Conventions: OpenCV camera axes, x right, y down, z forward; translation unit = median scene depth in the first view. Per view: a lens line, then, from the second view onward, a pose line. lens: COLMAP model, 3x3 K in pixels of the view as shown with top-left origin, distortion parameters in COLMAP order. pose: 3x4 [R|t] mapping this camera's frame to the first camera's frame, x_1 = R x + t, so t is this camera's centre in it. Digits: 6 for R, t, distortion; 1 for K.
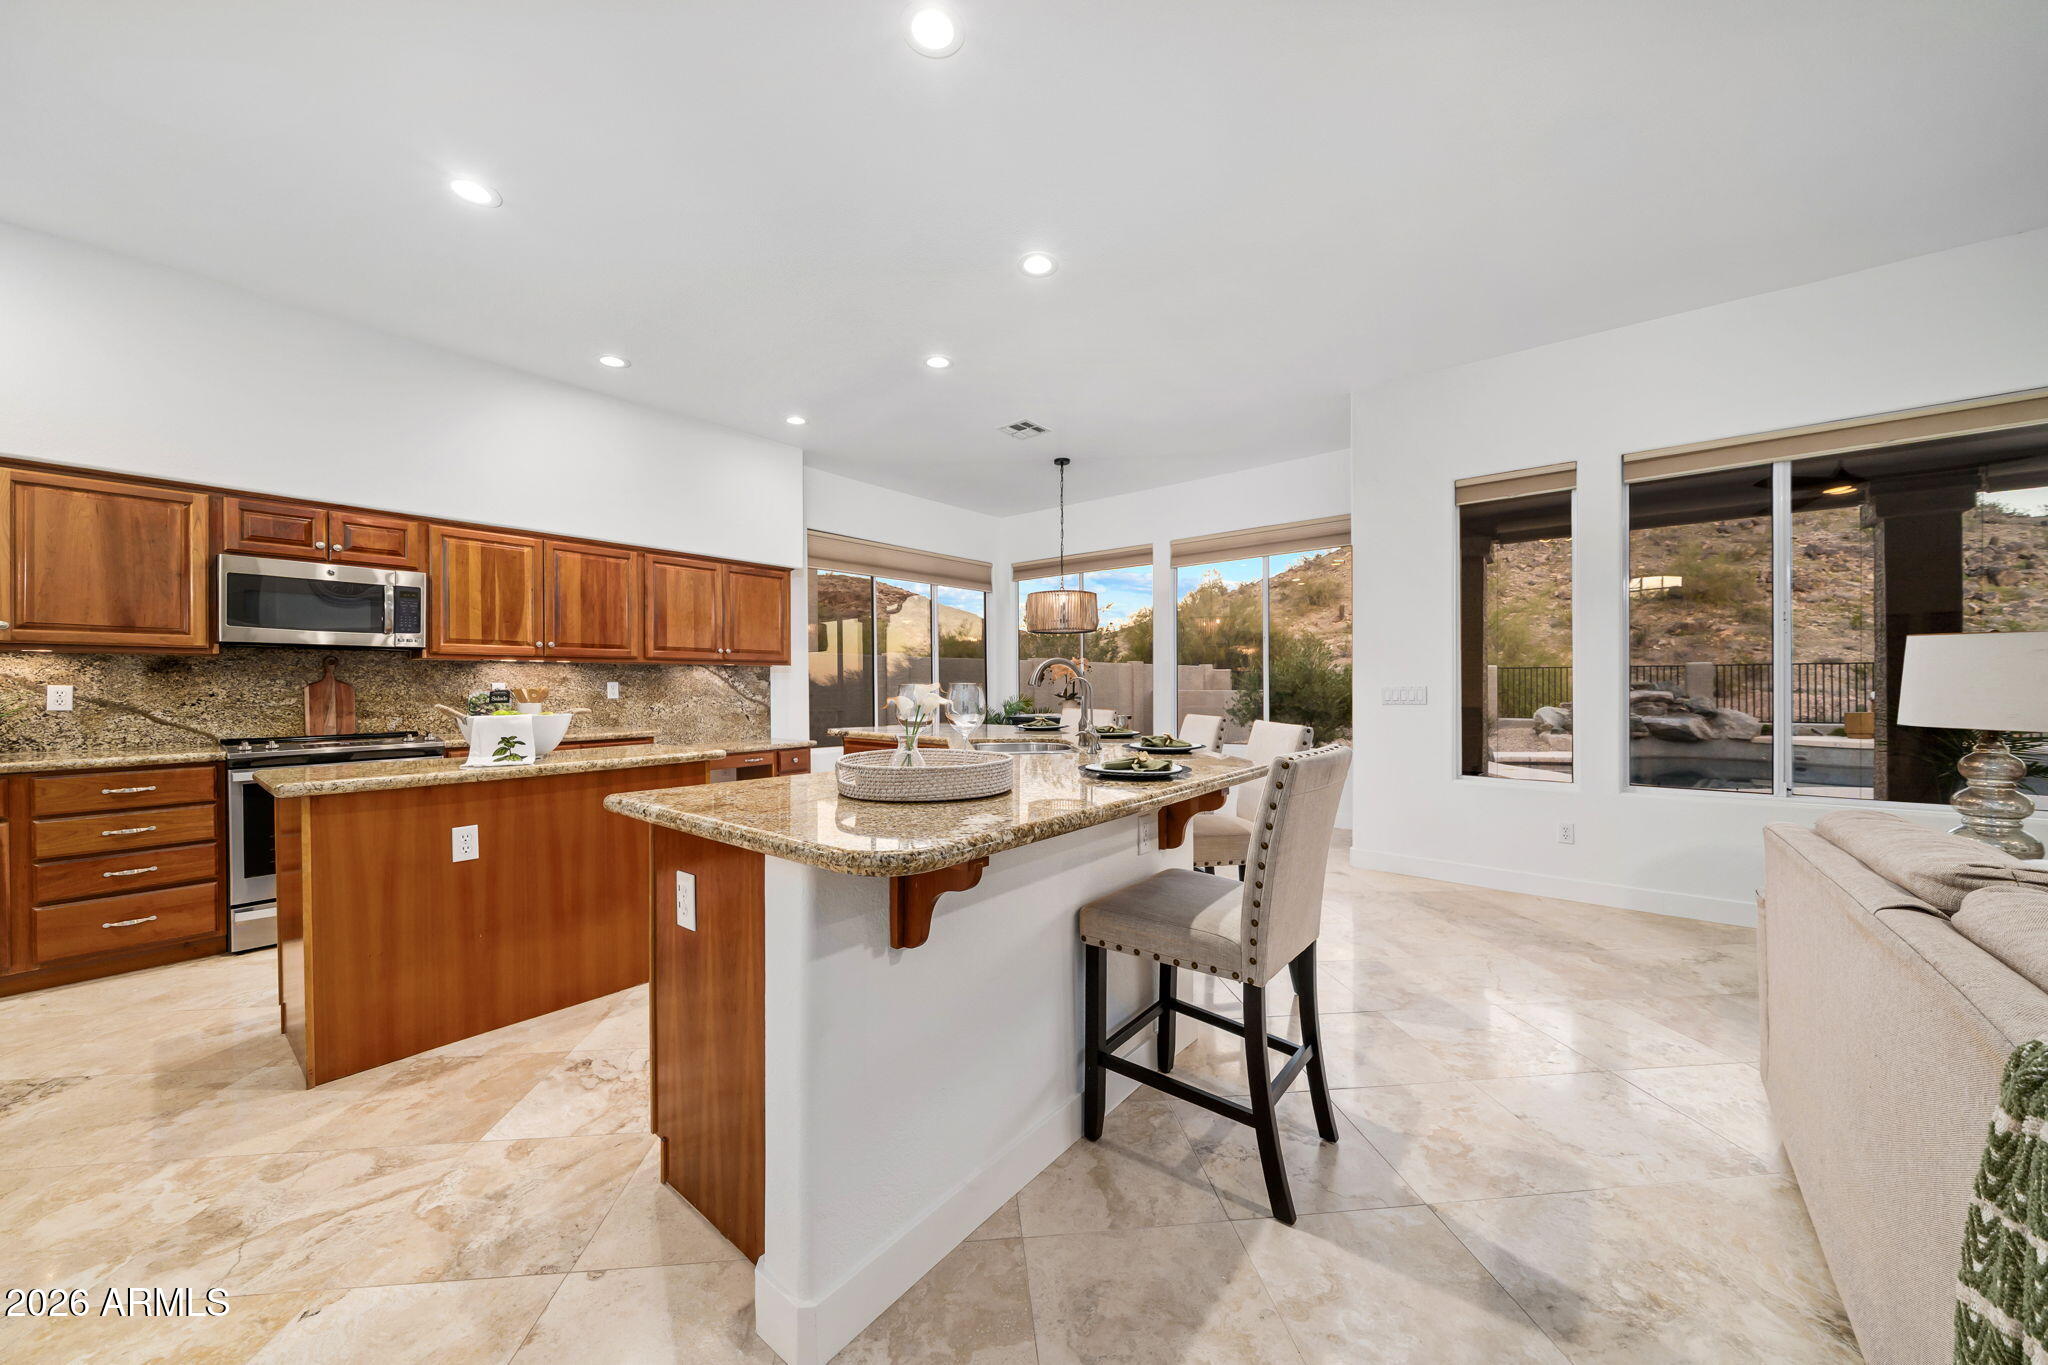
lens RADIAL K [[710.2, 0, 1020.3], [0, 710.2, 683.6], [0, 0, 1]] dist [-0.004755, -0.000100]
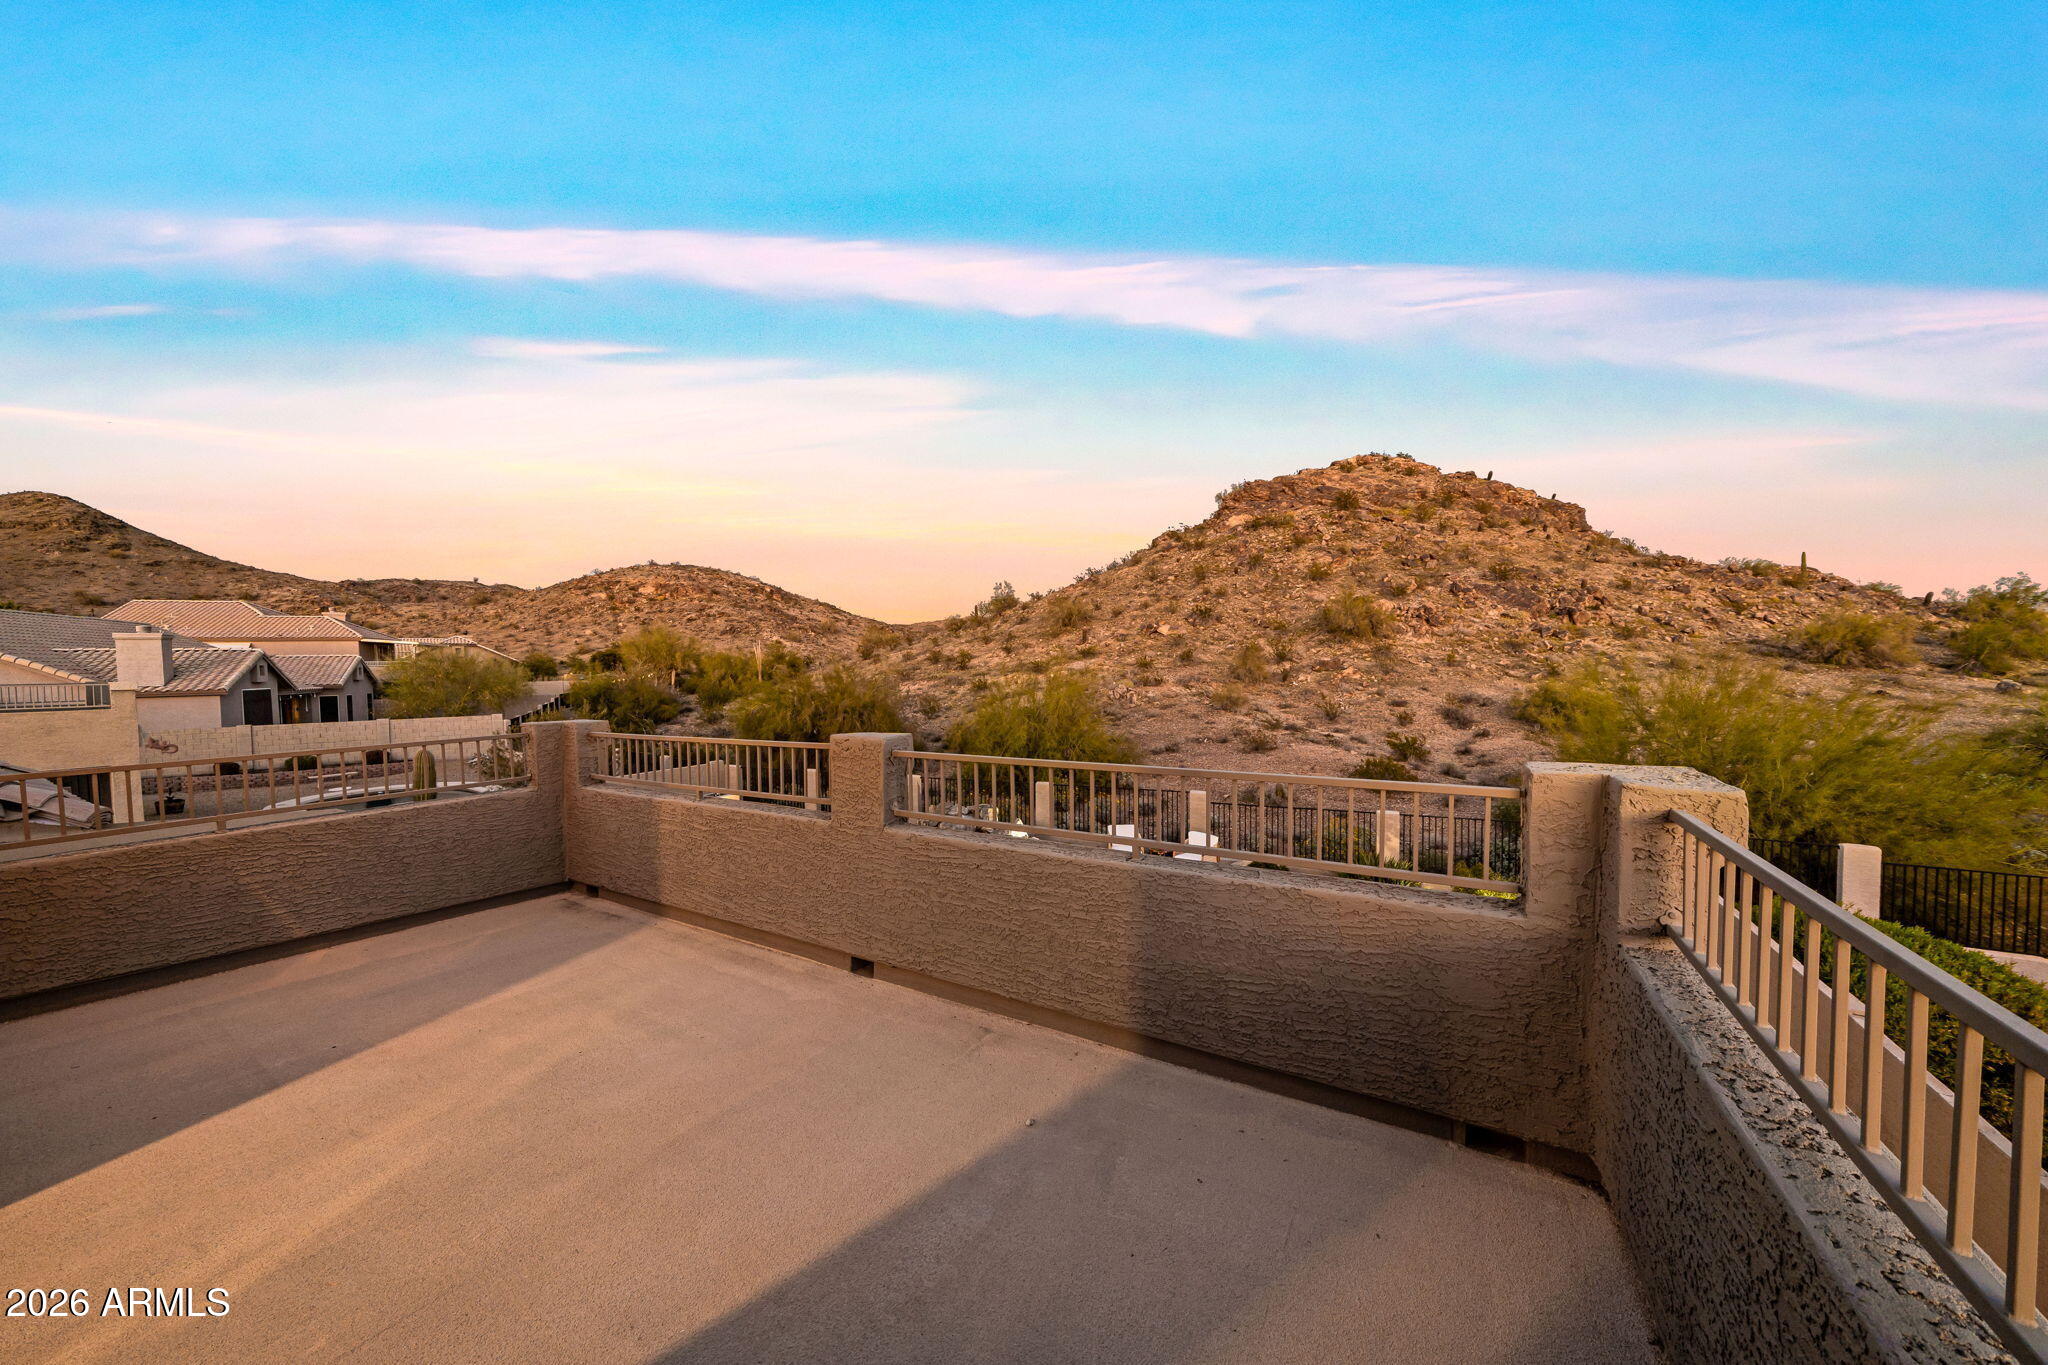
lens RADIAL K [[710.2, 0, 1023.3], [0, 710.2, 688.6], [0, 0, 1]] dist [-0.004755, -0.000100]
pose [[0.987815, -0.016632, 0.154743, 1.630006], [0.011260, 0.999305, 0.035525, -0.498044], [-0.155226, -0.033349, 0.987316, -0.345508]]
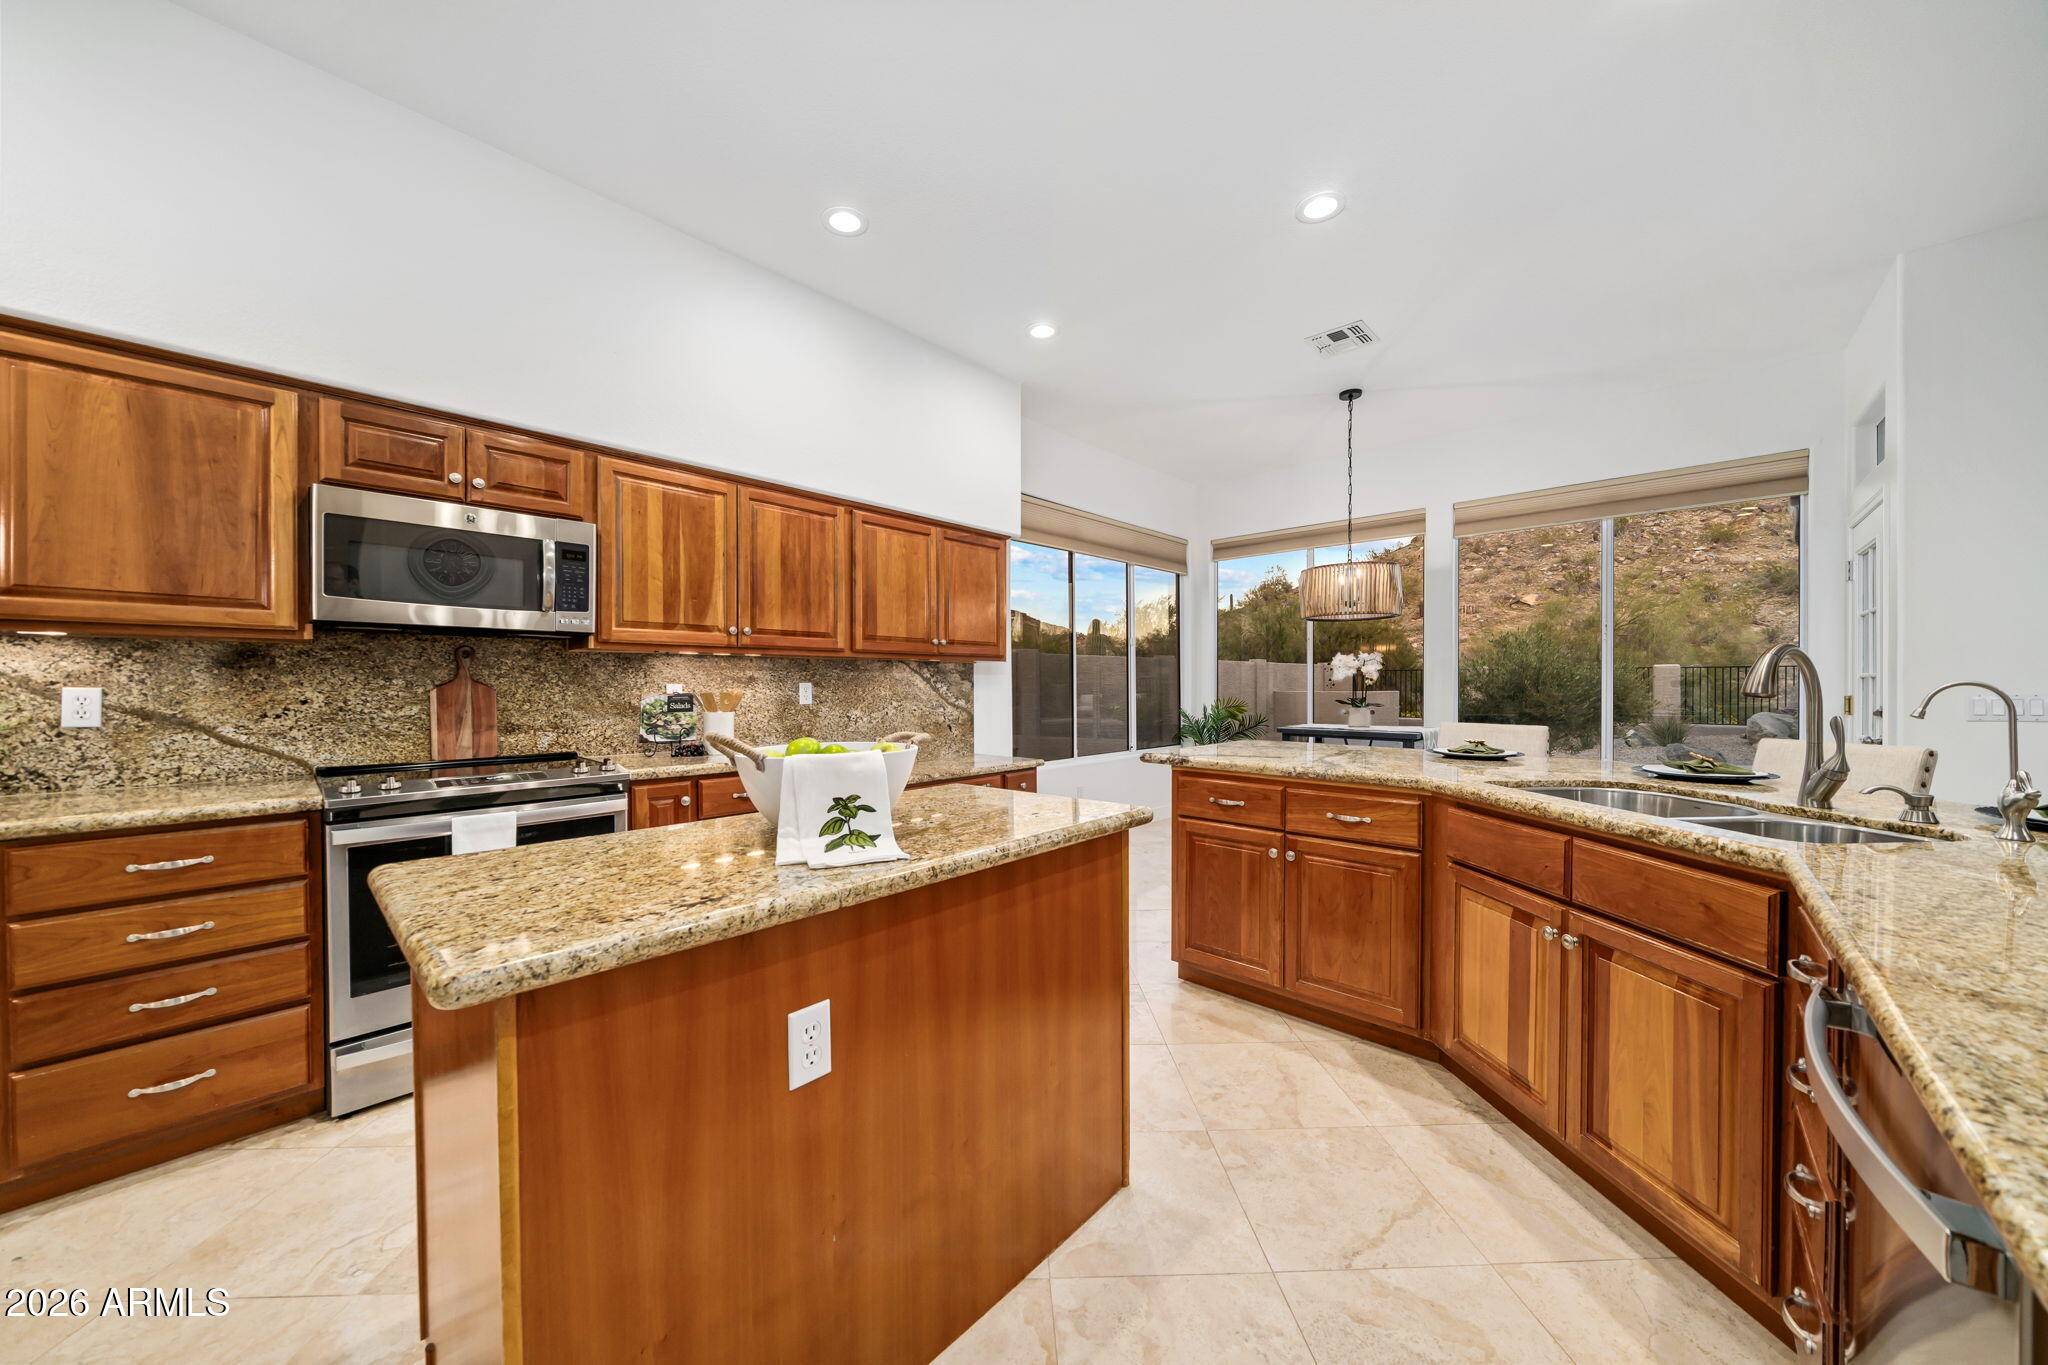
lens RADIAL K [[710.2, 0, 1023.7], [0, 710.2, 685.6], [0, 0, 1]] dist [-0.004755, -0.000100]
pose [[0.997636, 0.003423, -0.068642, -0.382497], [-0.003120, 0.999985, 0.004526, -0.004202], [0.068656, -0.004301, 0.997631, 0.345472]]
